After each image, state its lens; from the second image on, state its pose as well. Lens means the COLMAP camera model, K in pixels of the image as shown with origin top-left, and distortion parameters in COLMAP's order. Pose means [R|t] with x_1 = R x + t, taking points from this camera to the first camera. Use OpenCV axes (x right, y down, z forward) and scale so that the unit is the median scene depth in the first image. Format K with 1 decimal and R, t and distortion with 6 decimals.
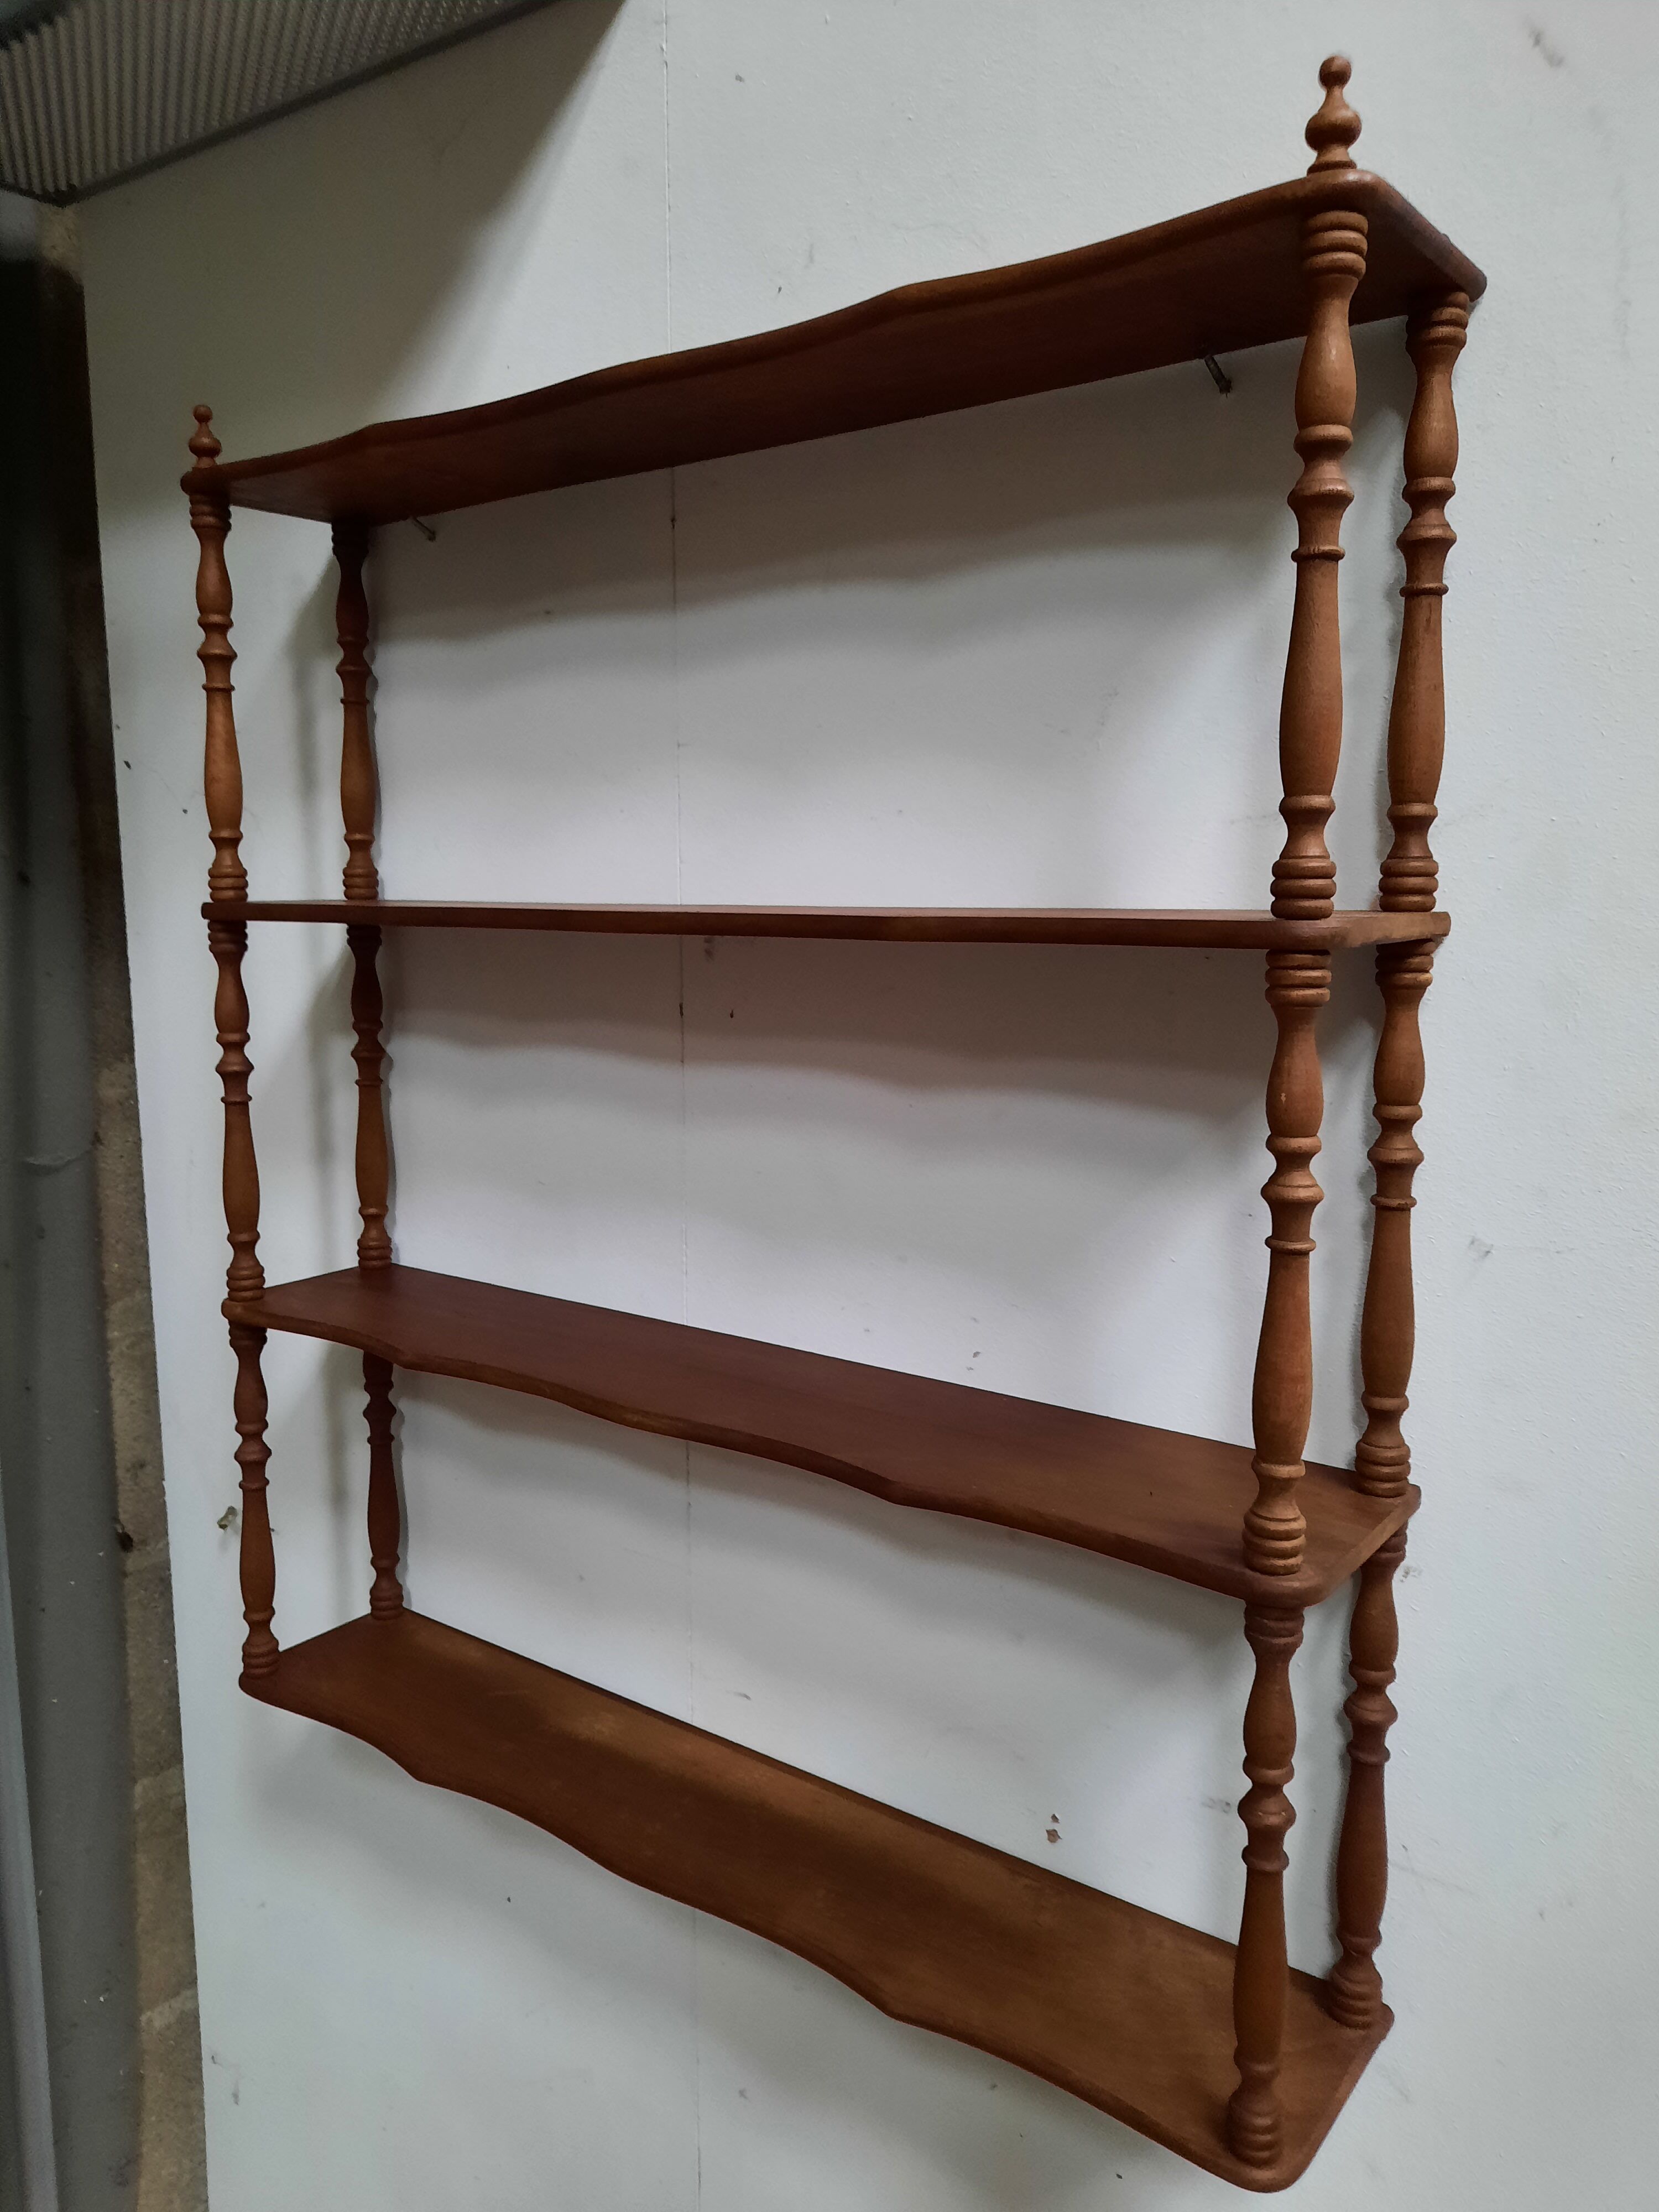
lens RADIAL K [[1894.0, 0, 765.1], [0, 1894.0, 1079.9], [0, 0, 1]] dist [0.026794, -0.018427]
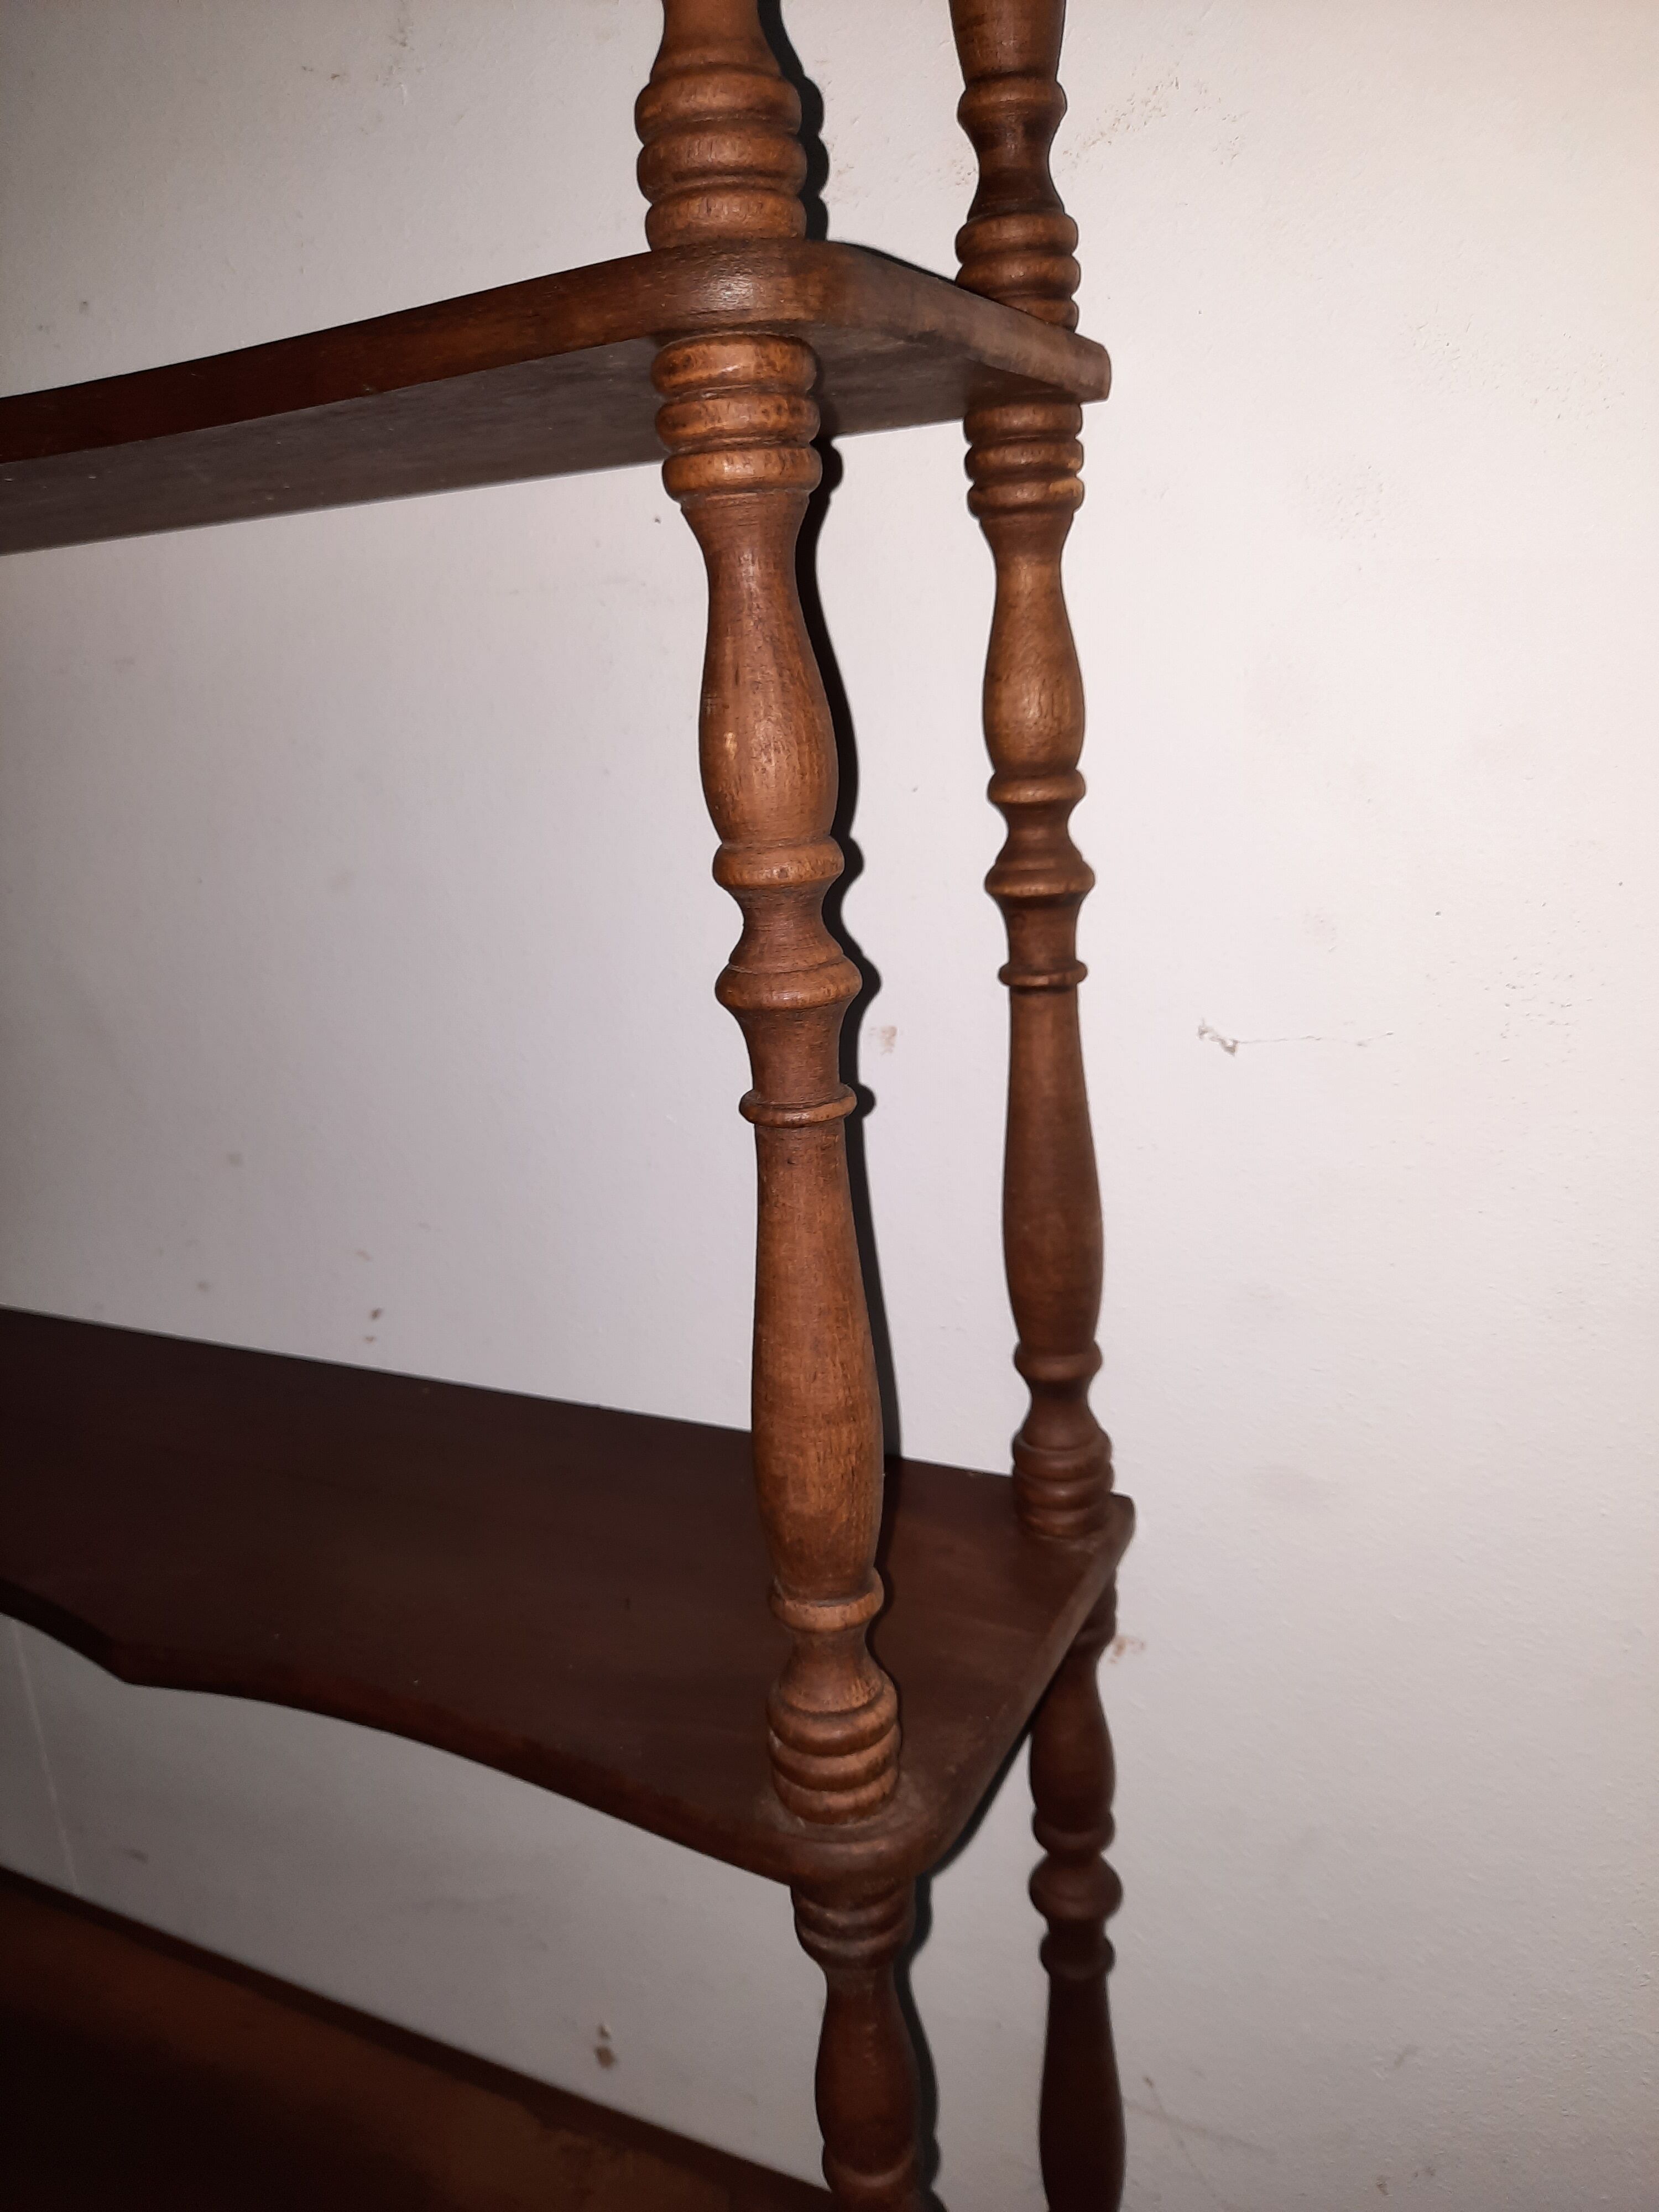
lens RADIAL K [[1894.0, 0, 823.2], [0, 1894.0, 1116.0], [0, 0, 1]] dist [0.026794, -0.018427]
pose [[0.980751, -0.108975, 0.162027, 0.185440], [0.088348, 0.987637, 0.129489, 0.030086], [-0.174135, -0.112681, 0.978254, 0.508405]]
